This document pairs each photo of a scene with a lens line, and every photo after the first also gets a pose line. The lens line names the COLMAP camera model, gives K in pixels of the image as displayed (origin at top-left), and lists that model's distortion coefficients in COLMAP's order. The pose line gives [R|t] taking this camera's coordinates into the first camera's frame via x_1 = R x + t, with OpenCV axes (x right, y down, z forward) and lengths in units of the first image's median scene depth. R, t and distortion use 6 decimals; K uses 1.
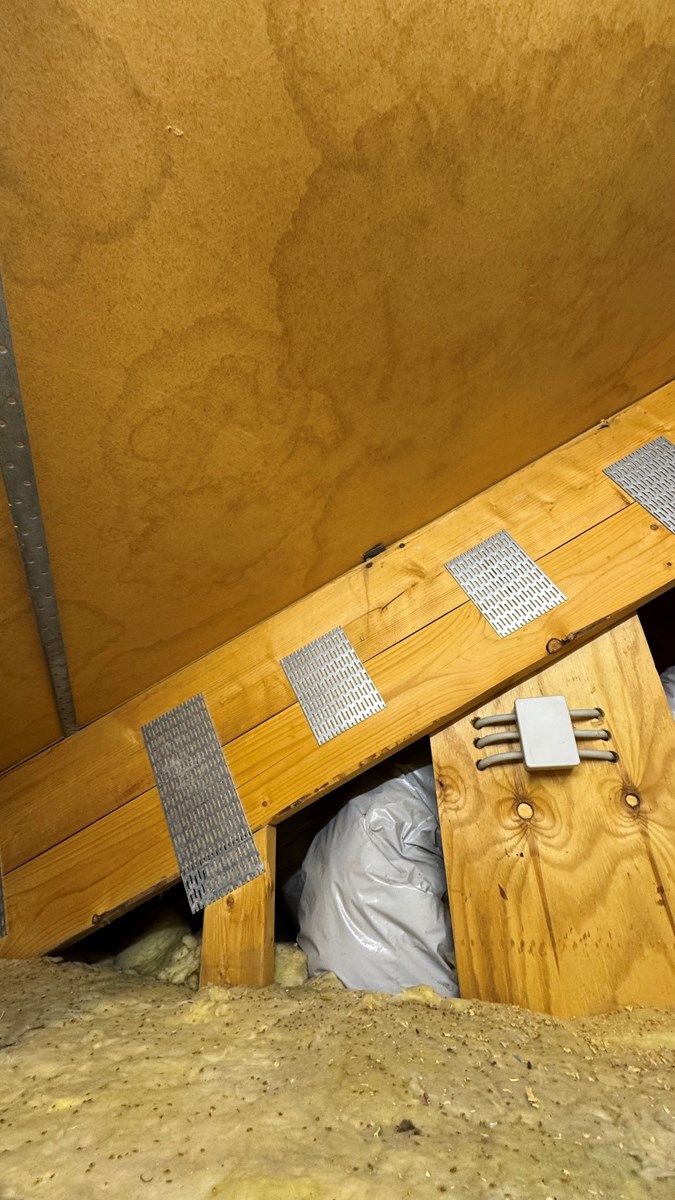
lens RADIAL K [[481.4, 0, 337.0], [0, 481.4, 598.8], [0, 0, 1]] dist [-0.002266, 0.000549]
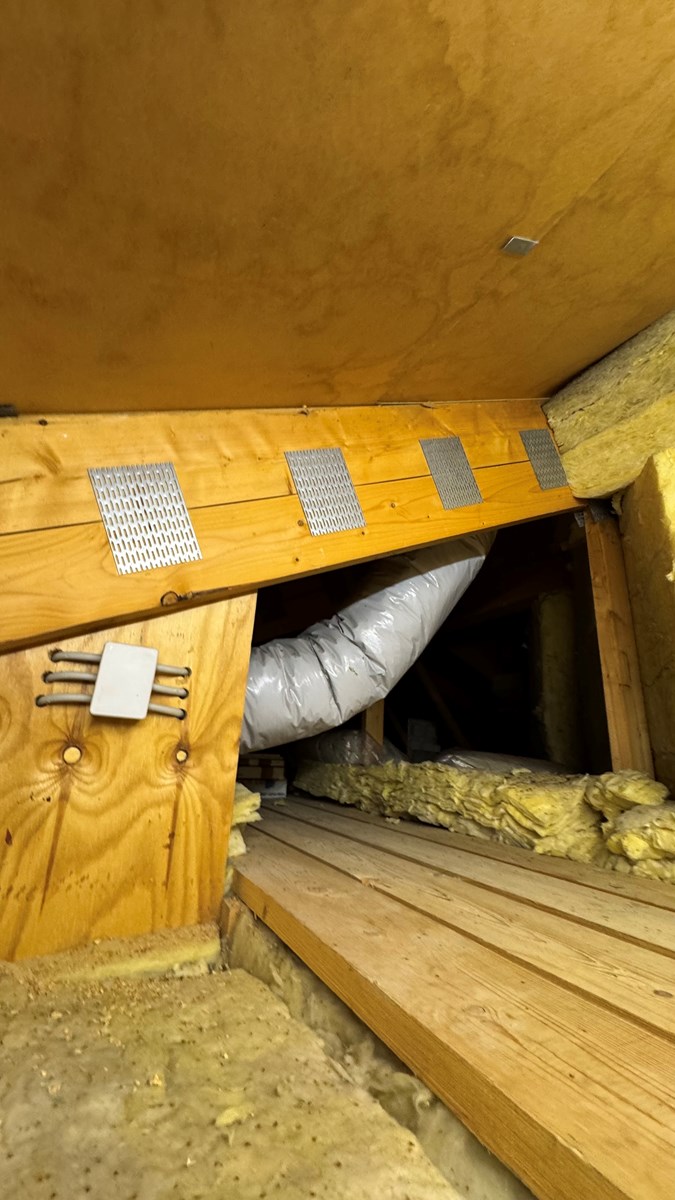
lens RADIAL K [[481.4, 0, 337.0], [0, 481.4, 598.8], [0, 0, 1]] dist [-0.002266, 0.000549]
pose [[0.742499, 0.281466, 0.607842, 0.115569], [-0.377518, 0.925427, 0.032624, -0.062278], [-0.553332, -0.253695, 0.793387, 0.049529]]
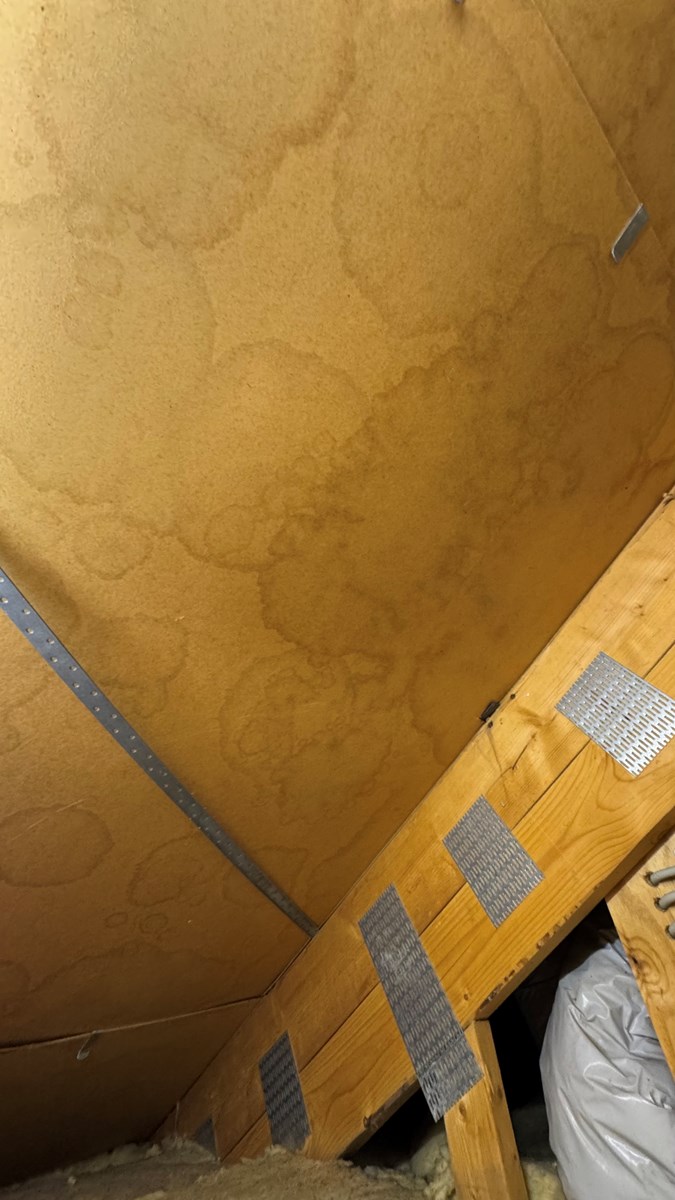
lens RADIAL K [[481.4, 0, 337.0], [0, 481.4, 598.8], [0, 0, 1]] dist [-0.002266, 0.000549]
pose [[0.808516, -0.411176, -0.420993, 0.432685], [0.317434, 0.907123, -0.276338, -0.165632], [0.495517, 0.089786, 0.863945, -0.127324]]
